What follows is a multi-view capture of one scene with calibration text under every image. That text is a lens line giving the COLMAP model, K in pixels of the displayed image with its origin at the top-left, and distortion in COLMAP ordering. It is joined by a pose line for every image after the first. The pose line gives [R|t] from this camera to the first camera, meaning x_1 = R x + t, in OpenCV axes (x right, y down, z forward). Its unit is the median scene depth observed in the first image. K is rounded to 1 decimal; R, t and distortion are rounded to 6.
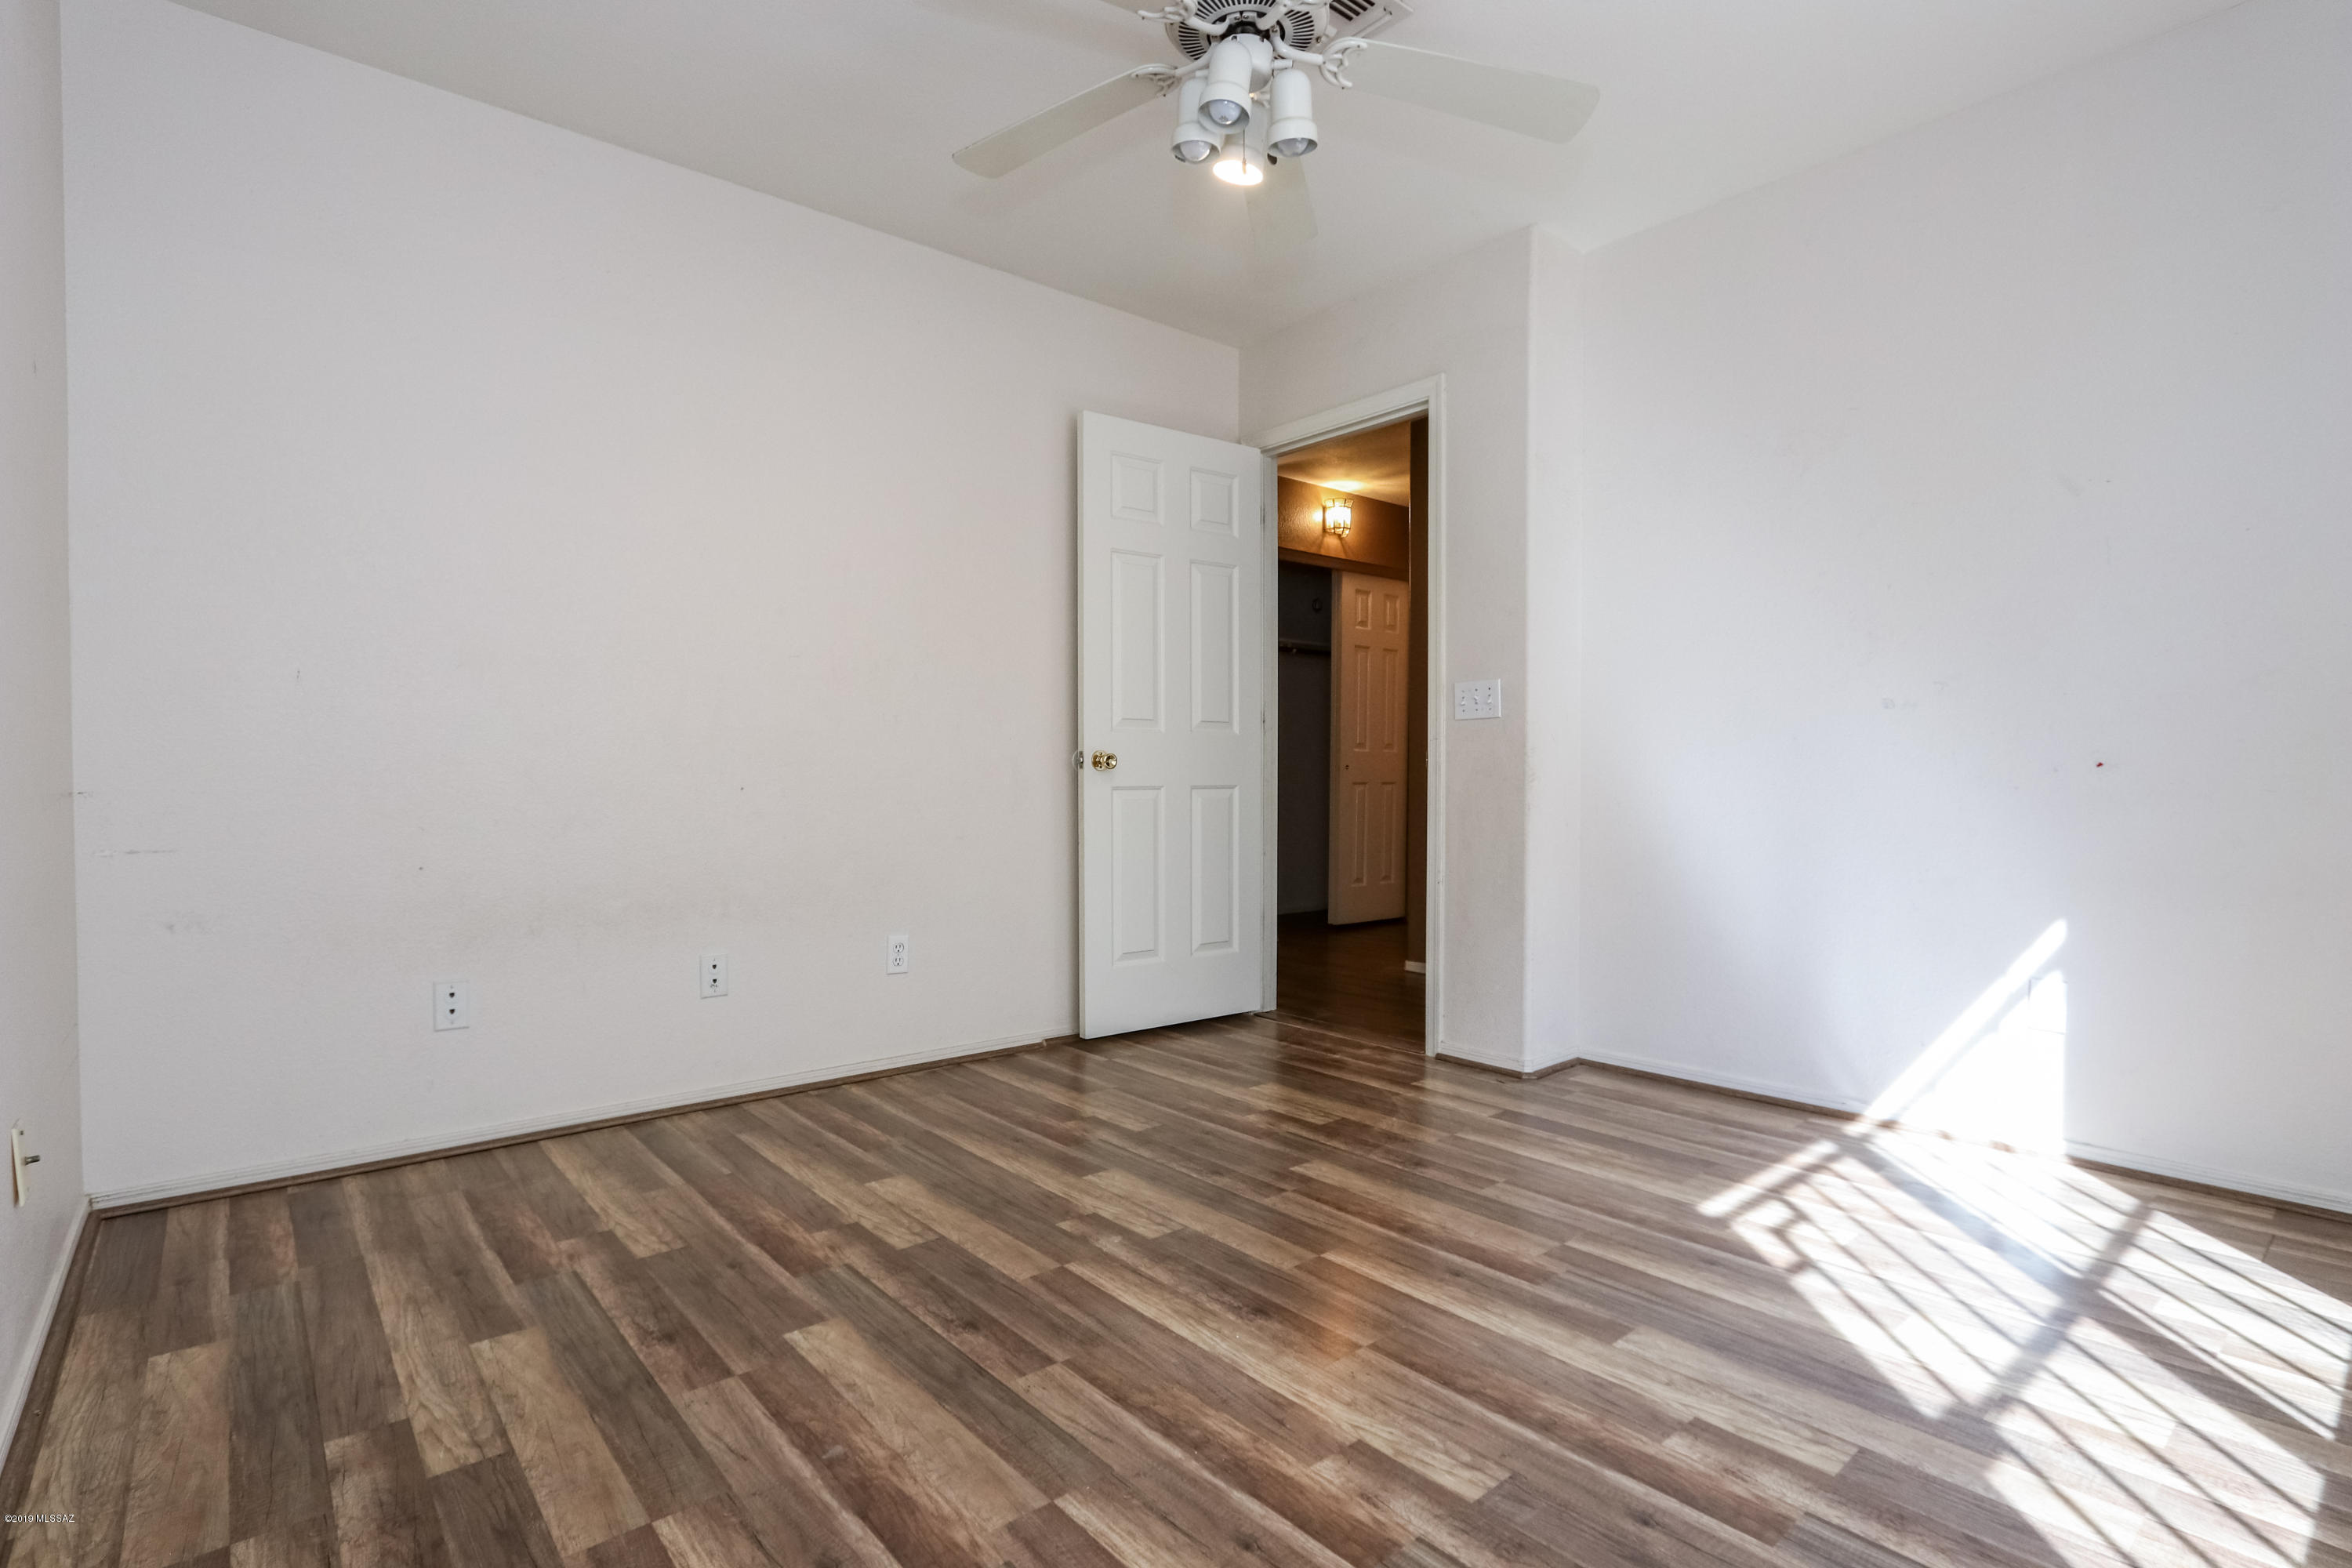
lens RADIAL K [[1100.7, 0, 1157.5], [0, 1100.7, 796.3], [0, 0, 1]] dist [-0.018784, 0.001576]
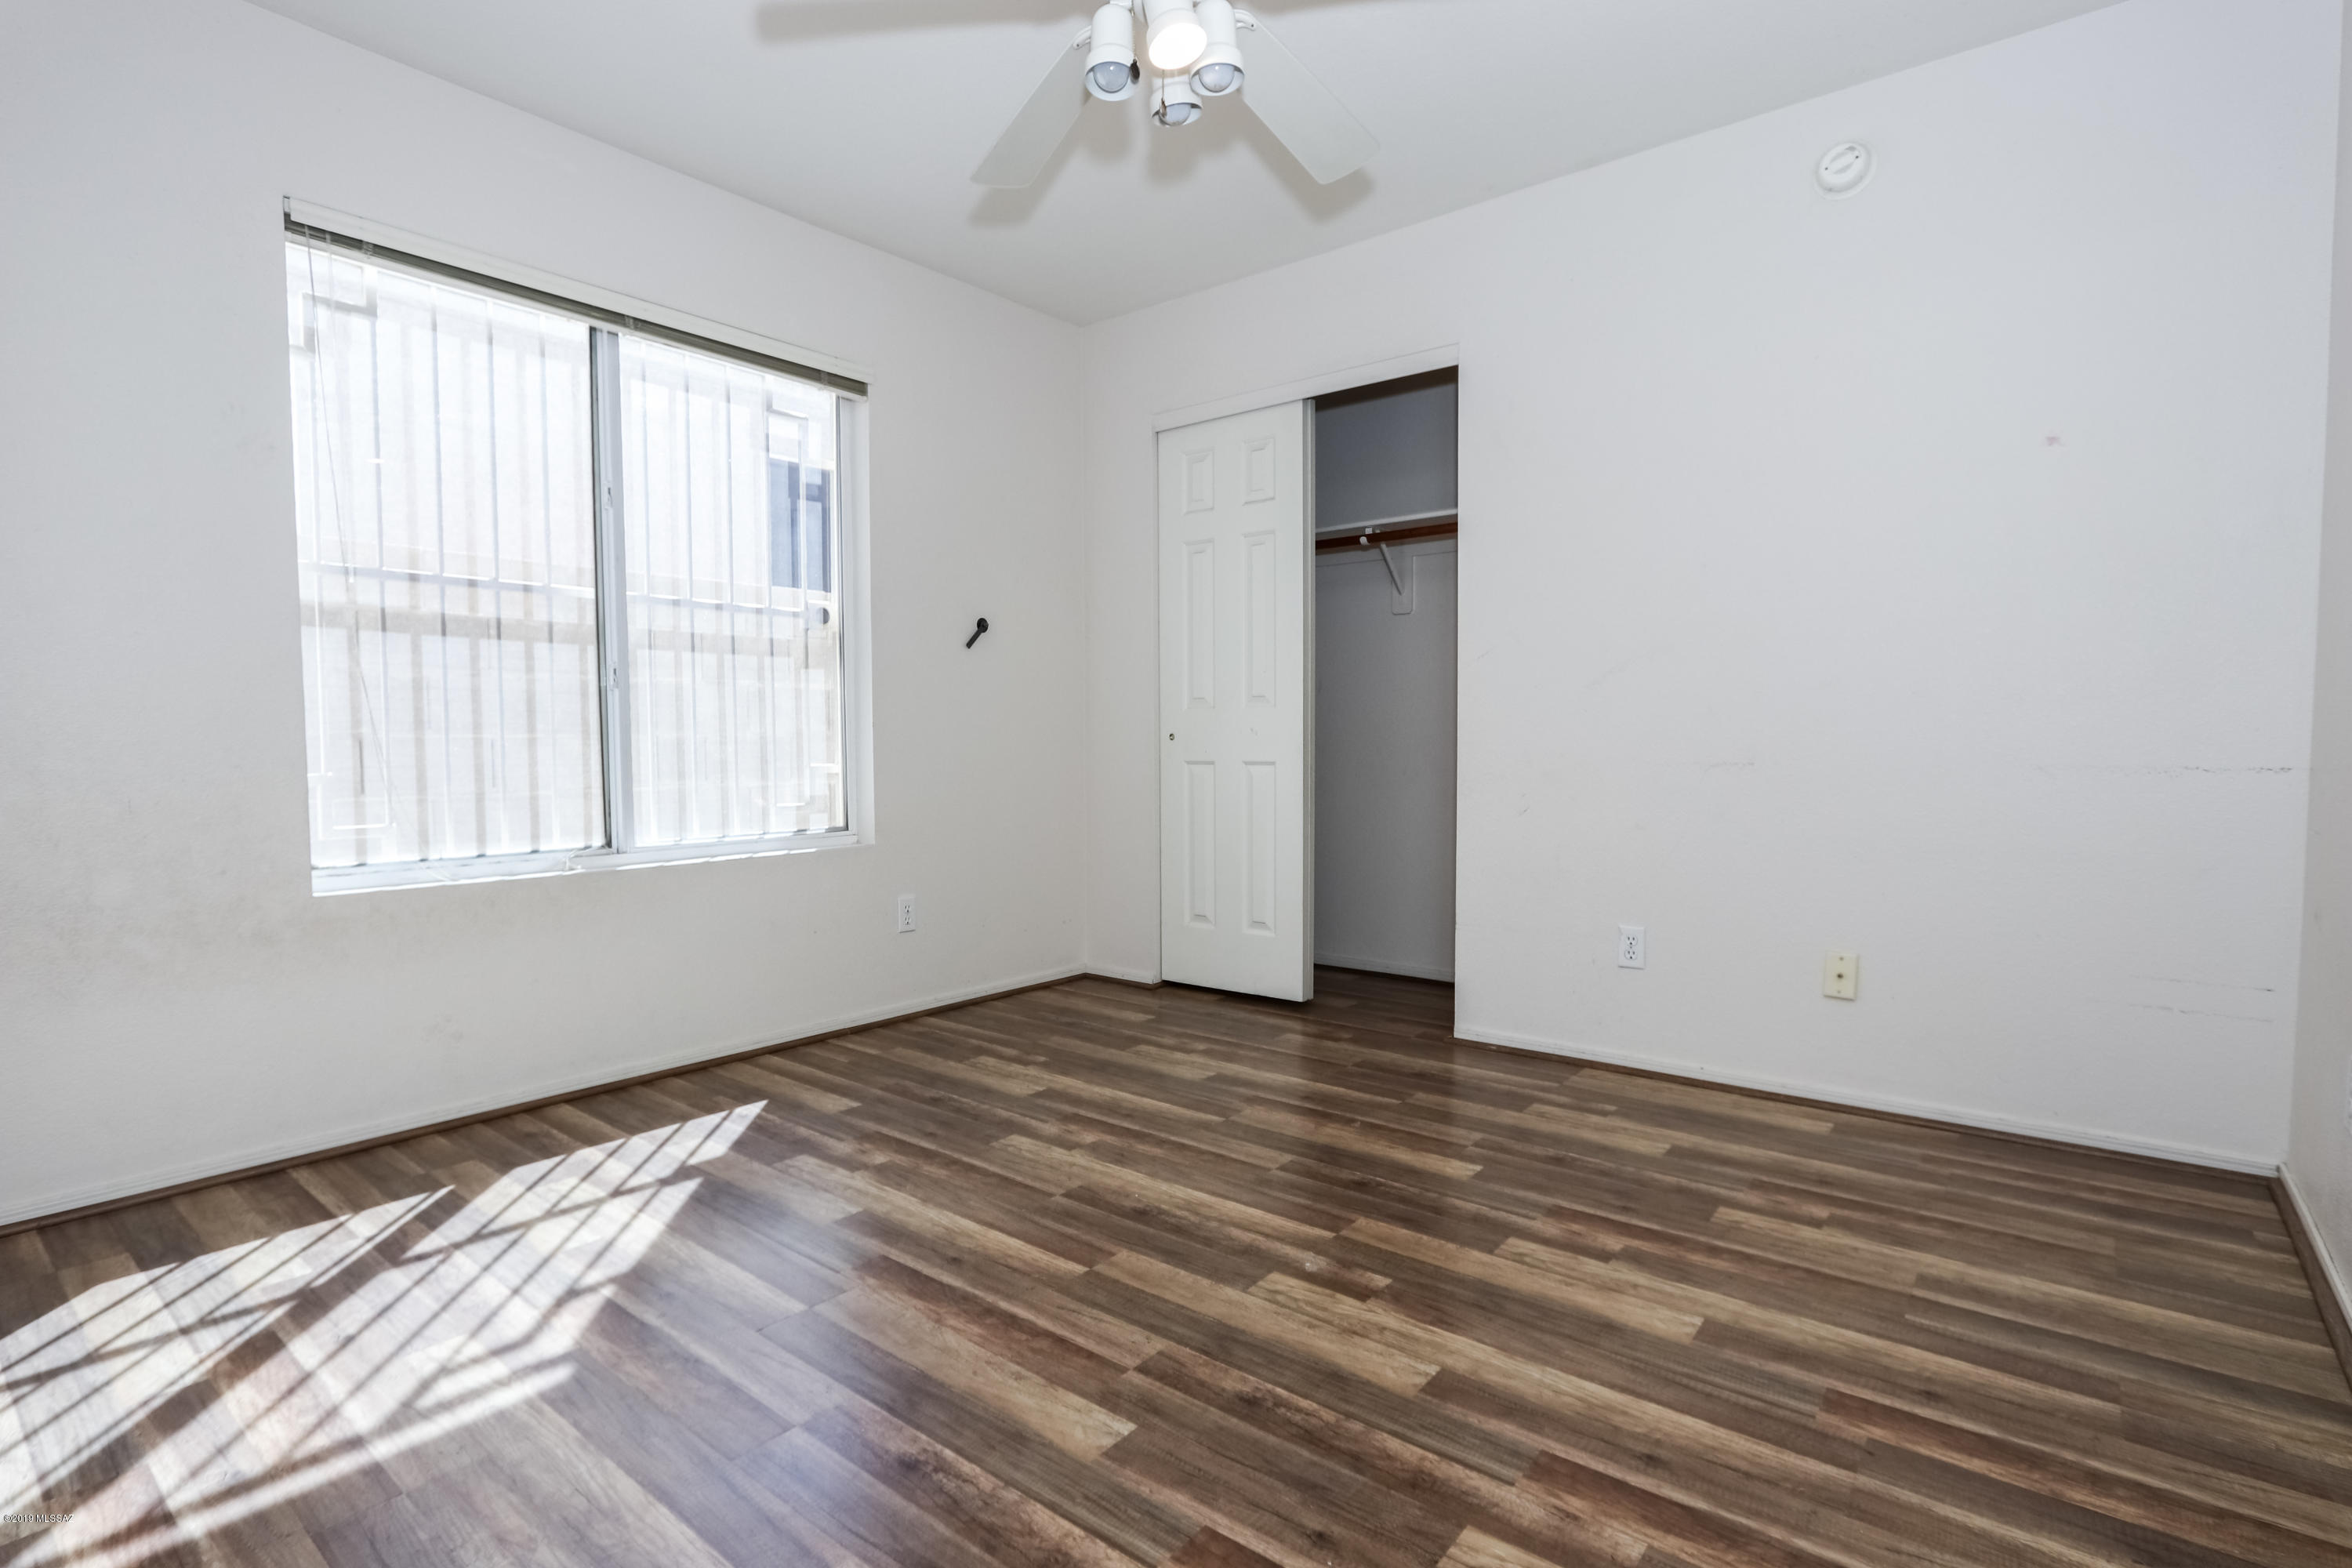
lens RADIAL K [[1100.7, 0, 1157.5], [0, 1100.7, 796.3], [0, 0, 1]] dist [-0.018784, 0.001576]
pose [[-0.981178, 0.017451, -0.192314, 0.284069], [0.003104, 0.997205, 0.074650, -0.064282], [0.193080, 0.072648, -0.978490, 2.036487]]
